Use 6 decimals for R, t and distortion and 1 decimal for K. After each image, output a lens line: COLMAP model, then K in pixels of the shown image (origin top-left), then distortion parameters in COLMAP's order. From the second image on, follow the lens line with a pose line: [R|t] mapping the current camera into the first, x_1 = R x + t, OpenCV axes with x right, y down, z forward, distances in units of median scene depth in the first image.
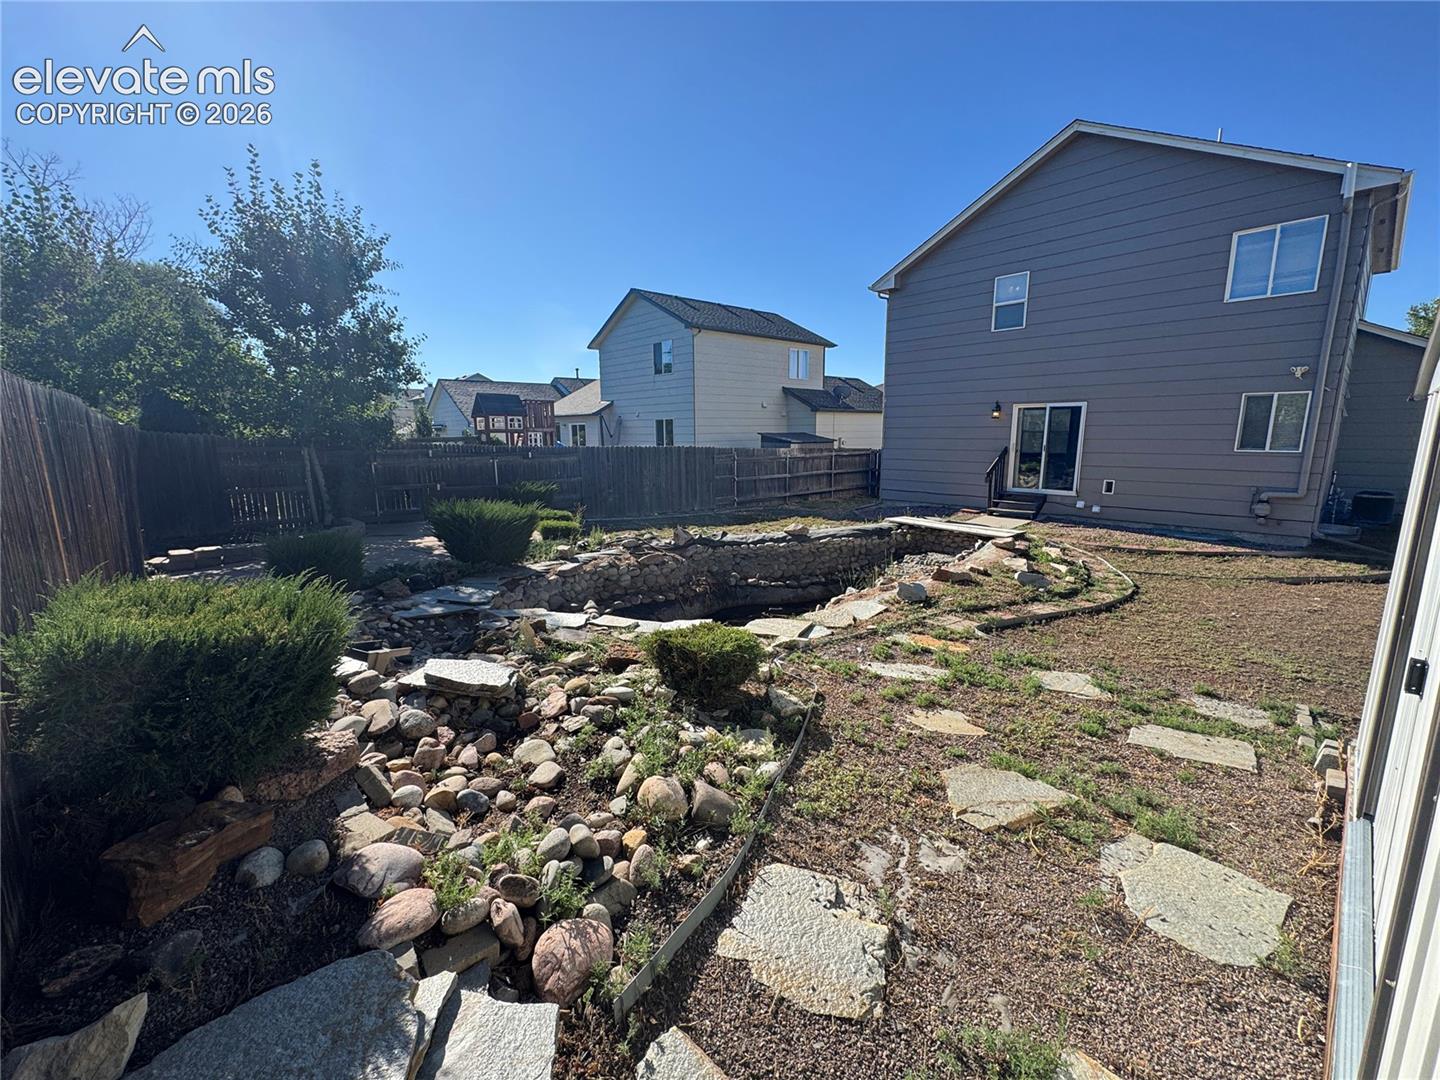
lens RADIAL K [[577.6, 0, 719.7], [0, 577.6, 544.4], [0, 0, 1]] dist [-0.000226, -0.000022]
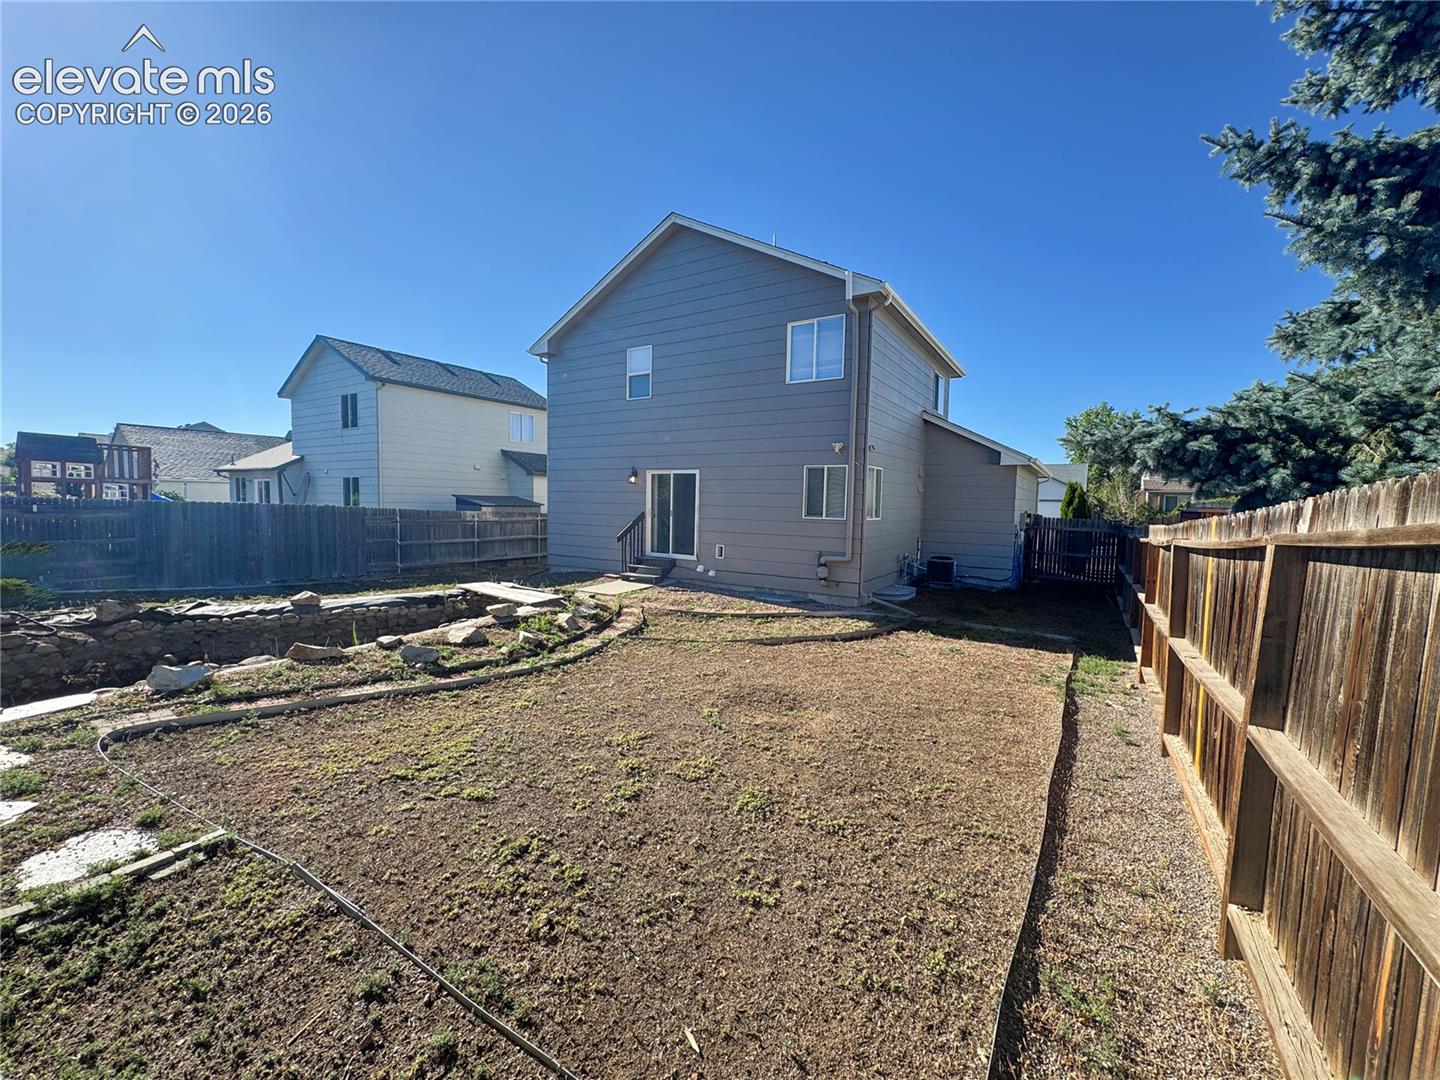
lens RADIAL K [[577.6, 0, 693.8], [0, 577.6, 542.8], [0, 0, 1]] dist [-0.000226, -0.000022]
pose [[0.966920, 0.007455, 0.254971, 0.345239], [0.022970, 0.992967, -0.116143, 0.003005], [-0.254044, 0.118158, 0.959948, 0.023395]]
